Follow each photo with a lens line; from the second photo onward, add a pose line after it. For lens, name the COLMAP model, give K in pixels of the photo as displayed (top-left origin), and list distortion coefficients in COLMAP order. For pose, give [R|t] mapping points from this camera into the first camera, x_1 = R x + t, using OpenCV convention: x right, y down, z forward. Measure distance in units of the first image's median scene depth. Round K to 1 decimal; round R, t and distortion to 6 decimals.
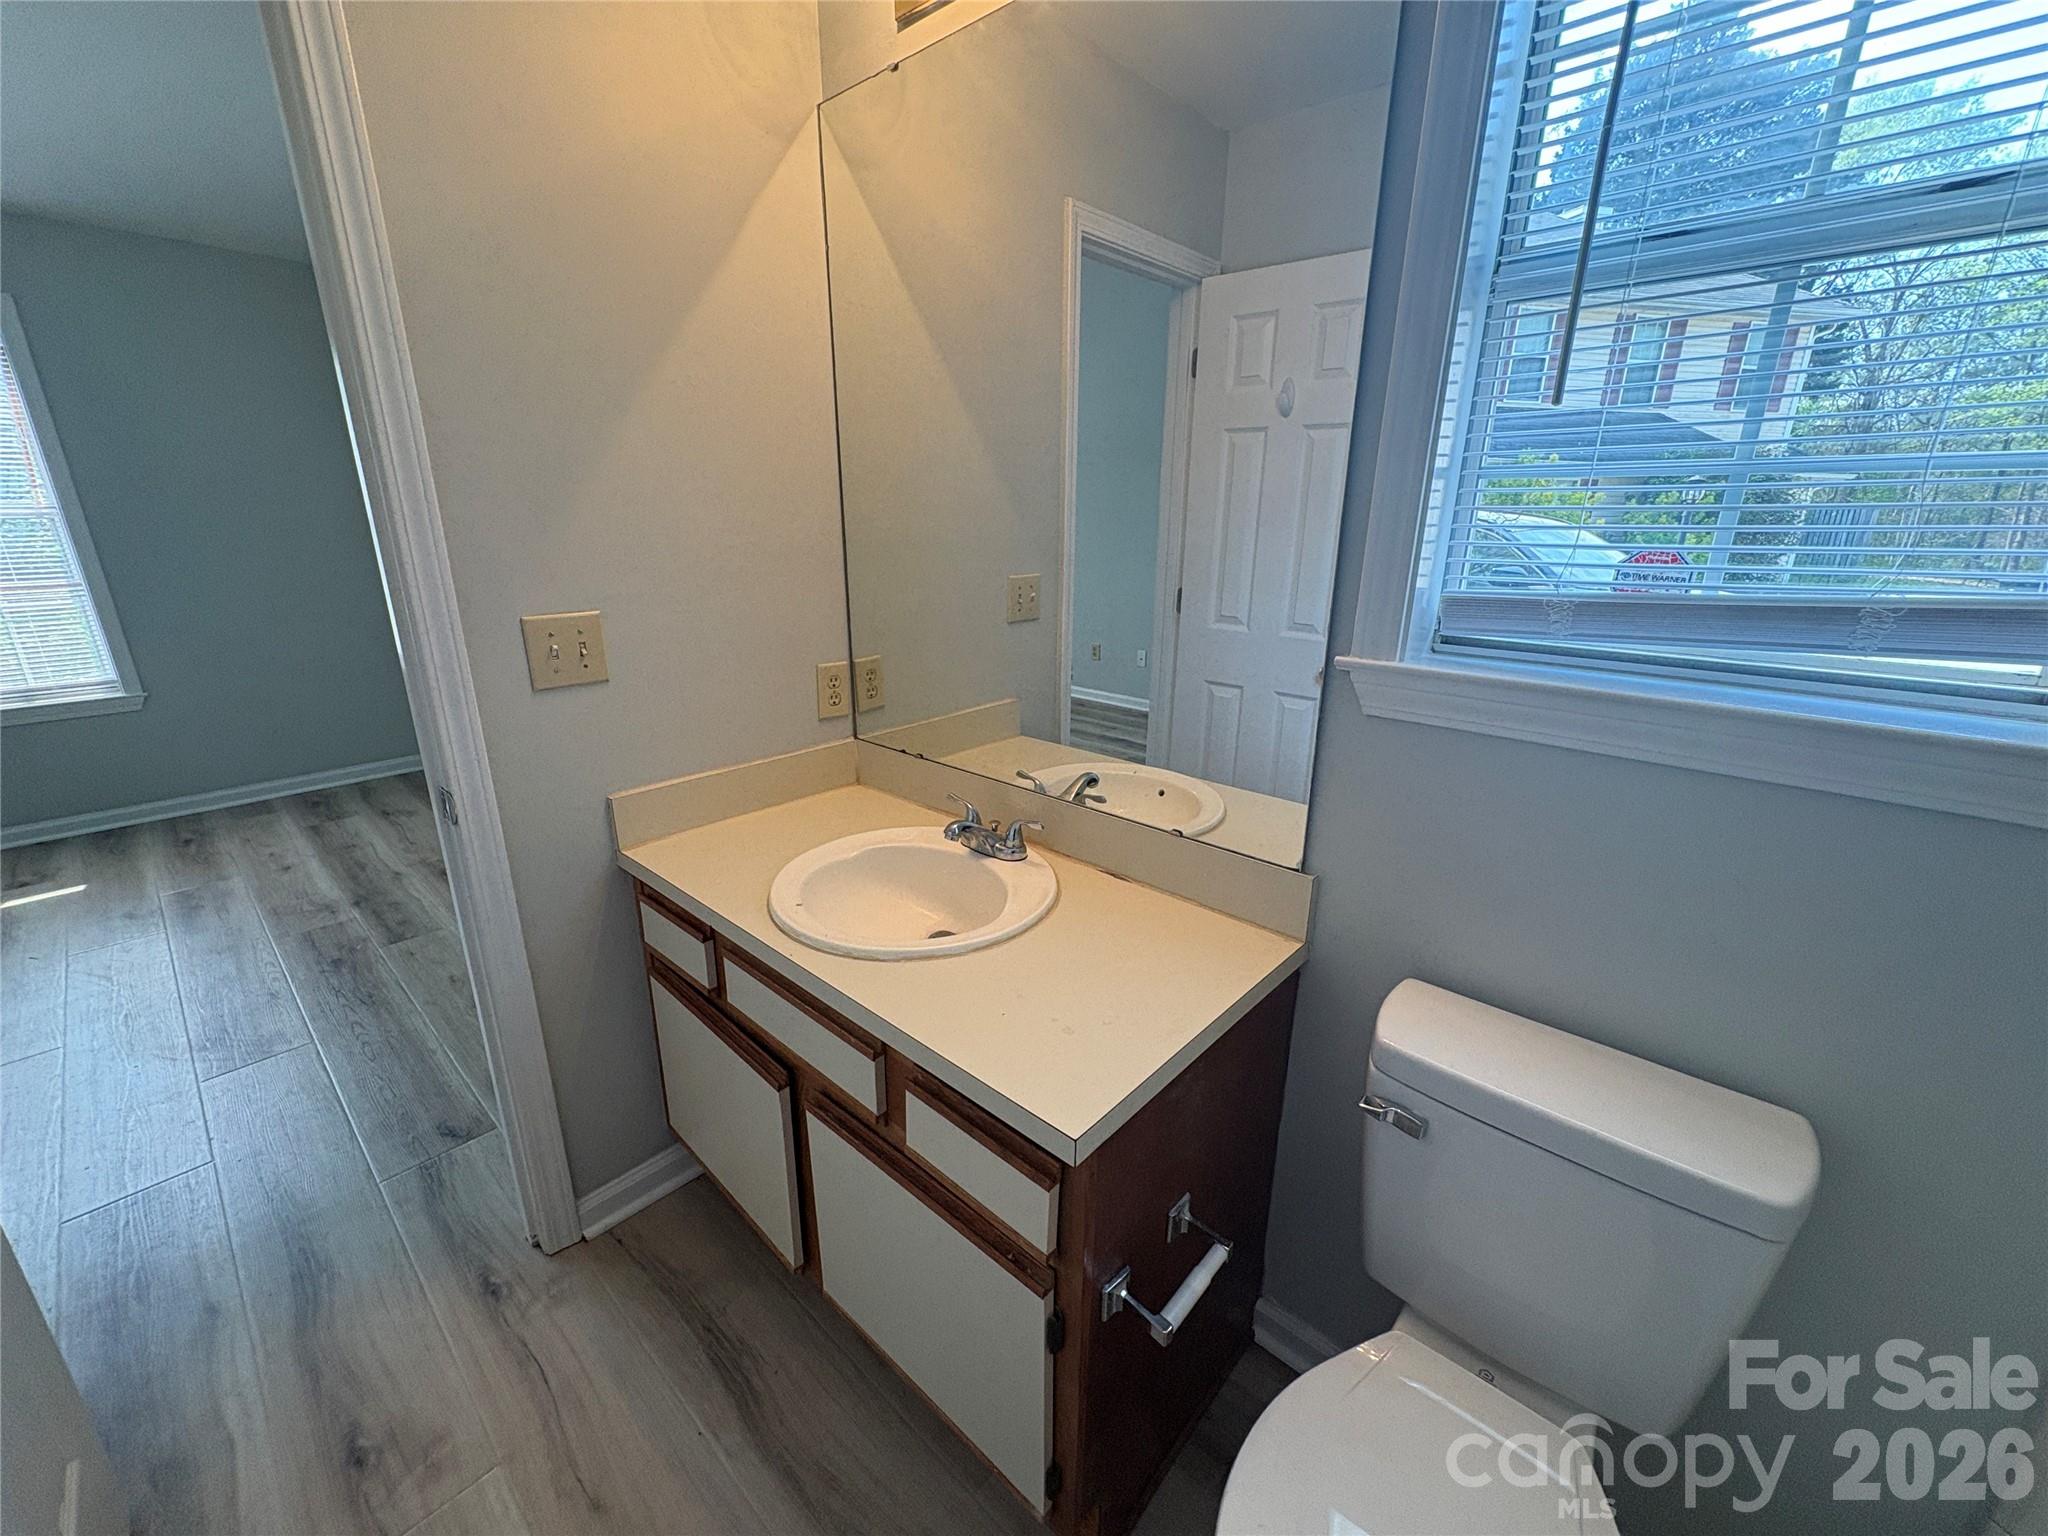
lens RADIAL K [[812.5, 0, 1030.9], [0, 812.5, 770.2], [0, 0, 1]] dist [-0.001474, 0.000113]
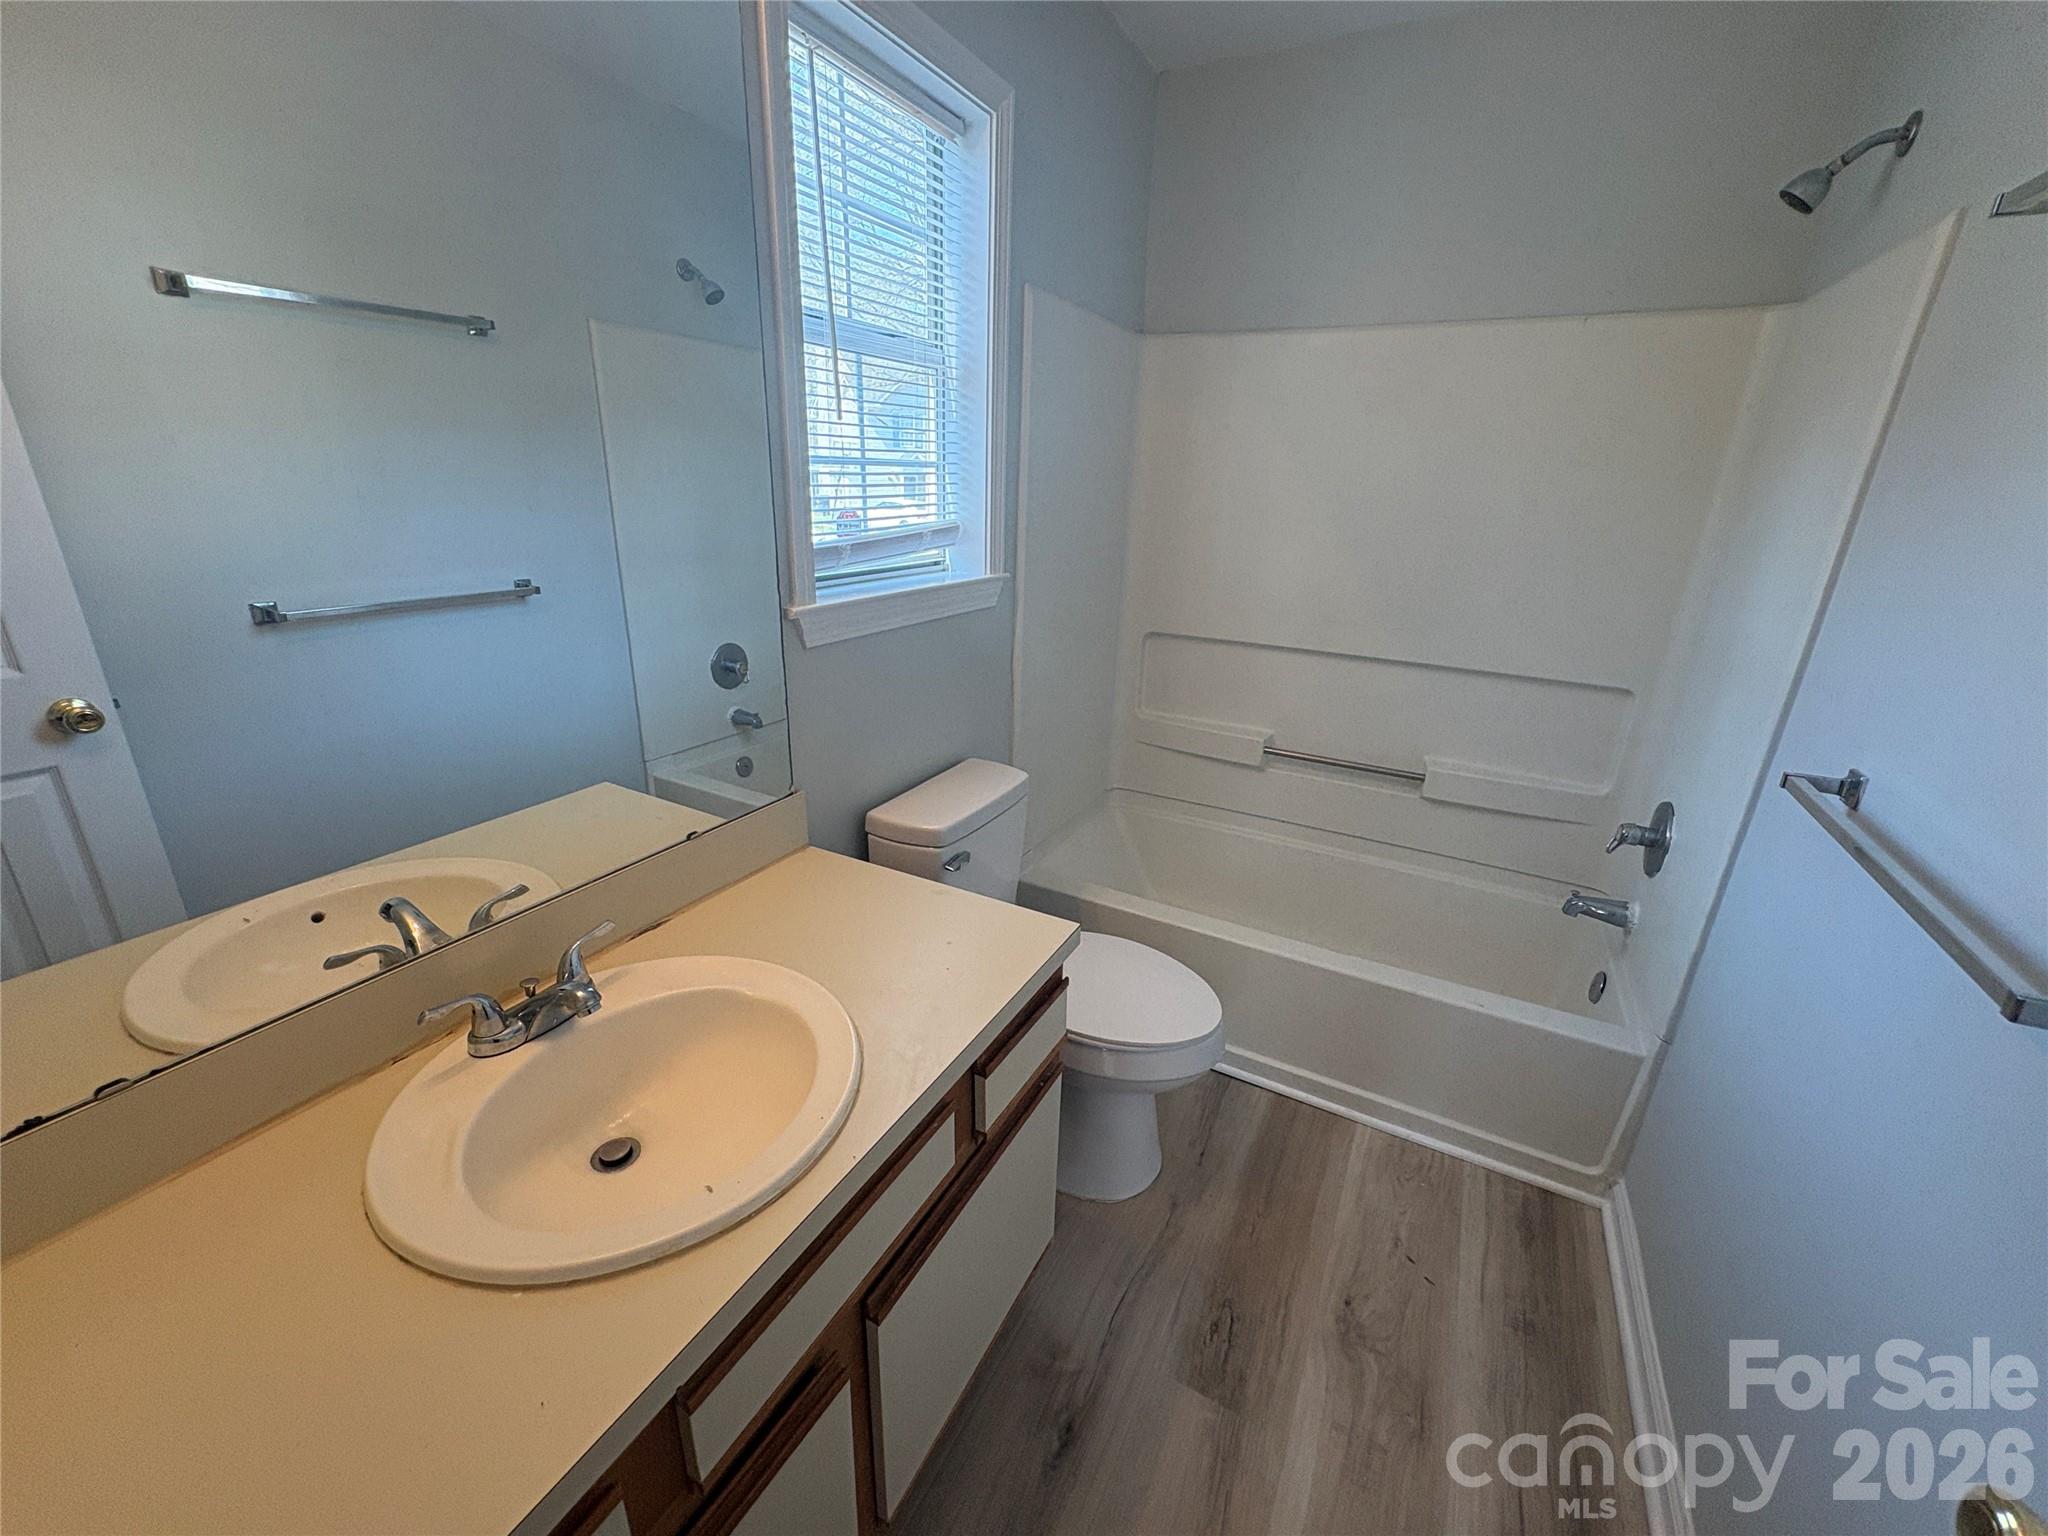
lens RADIAL K [[819.4, 0, 1017.1], [0, 819.4, 764.0], [0, 0, 1]] dist [0.000833, -0.000163]
pose [[-0.226628, -0.337393, 0.913677, -0.721930], [0.267080, 0.880599, 0.391425, -0.258546], [-0.936647, 0.332733, -0.109458, 0.707247]]
